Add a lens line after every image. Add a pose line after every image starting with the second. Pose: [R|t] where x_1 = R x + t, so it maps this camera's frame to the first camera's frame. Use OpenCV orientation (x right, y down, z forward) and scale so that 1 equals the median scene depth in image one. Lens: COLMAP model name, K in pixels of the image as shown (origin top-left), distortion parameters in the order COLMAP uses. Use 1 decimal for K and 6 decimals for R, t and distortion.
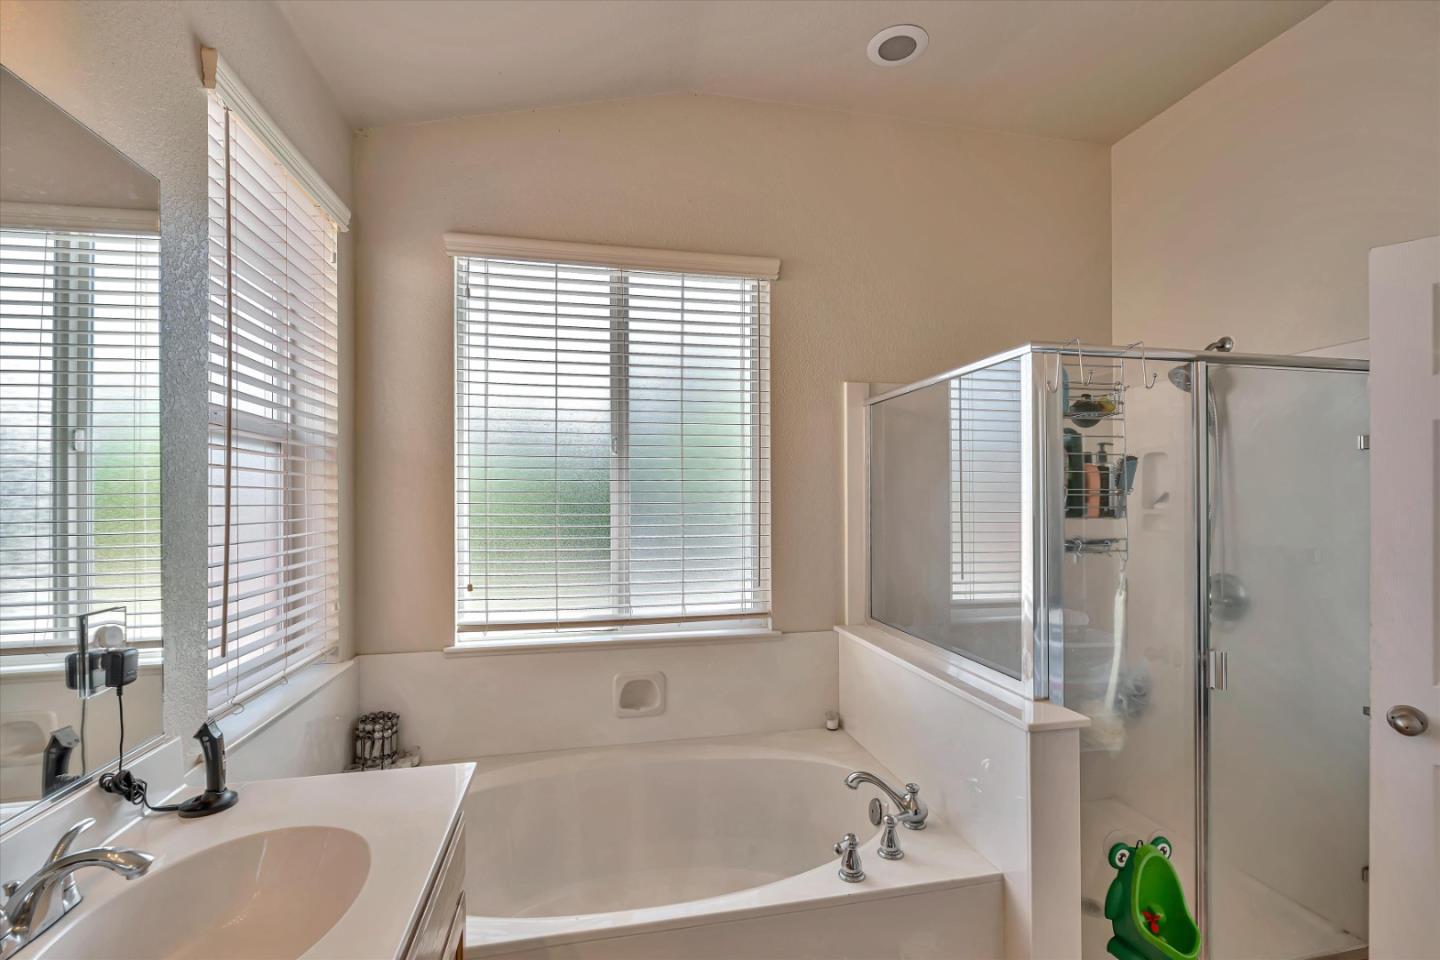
lens RADIAL K [[642.0, 0, 726.4], [0, 642.0, 482.8], [0, 0, 1]] dist [-0.000739, -0.000050]
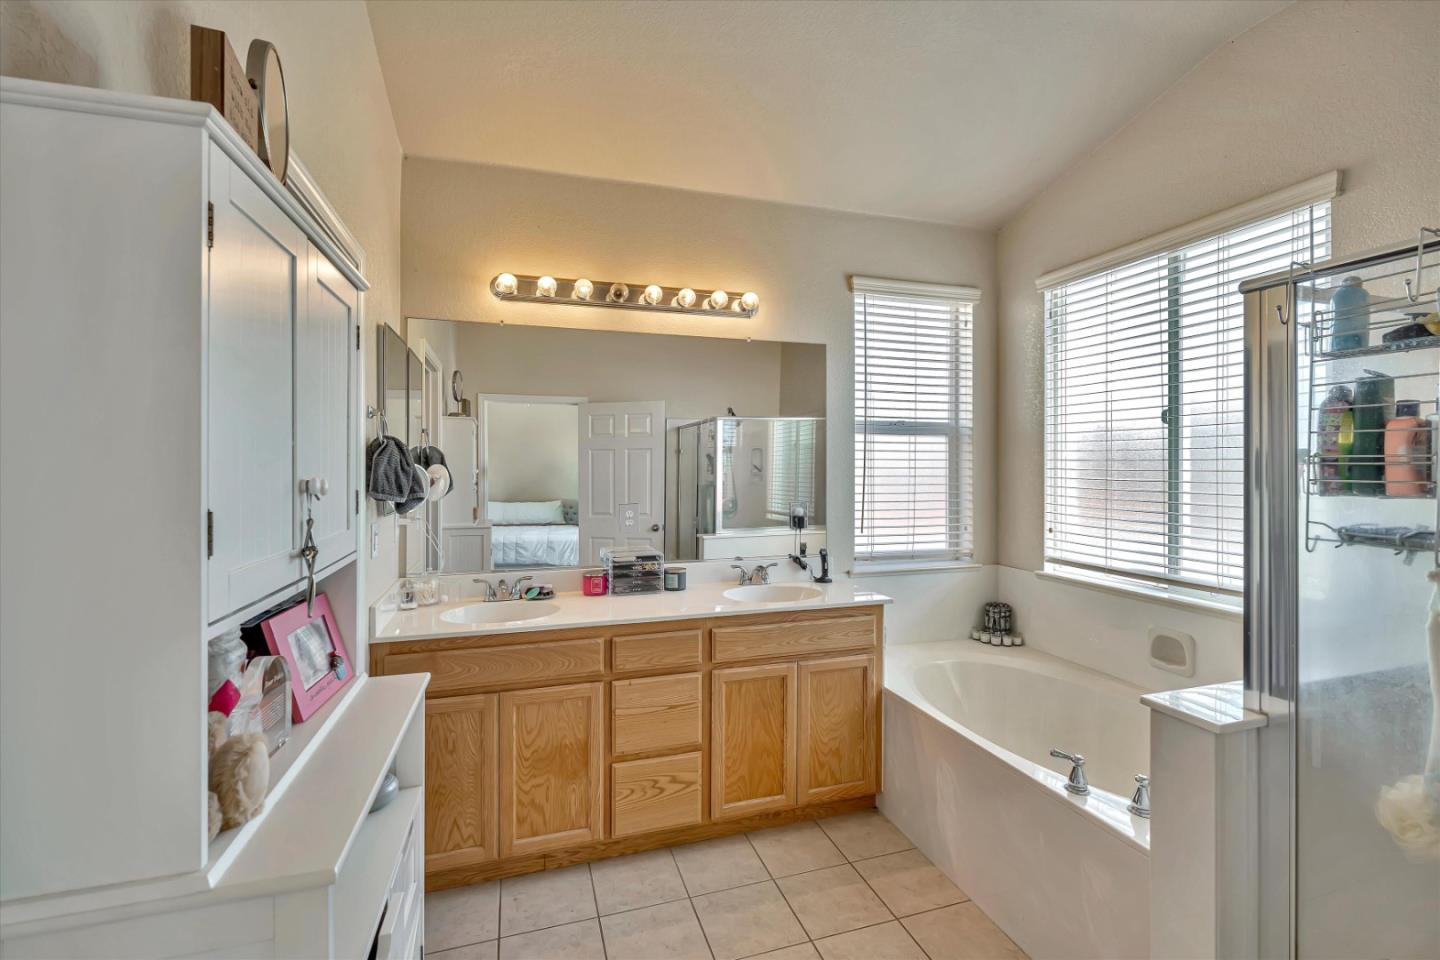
lens RADIAL K [[629.9, 0, 719.6], [0, 629.9, 448.8], [0, 0, 1]] dist [-0.013975, -0.000342]
pose [[0.091001, -0.022606, -0.995594, 0.875664], [0.019360, 0.999594, -0.020927, 0.002154], [0.995663, -0.017370, 0.091401, 0.171973]]
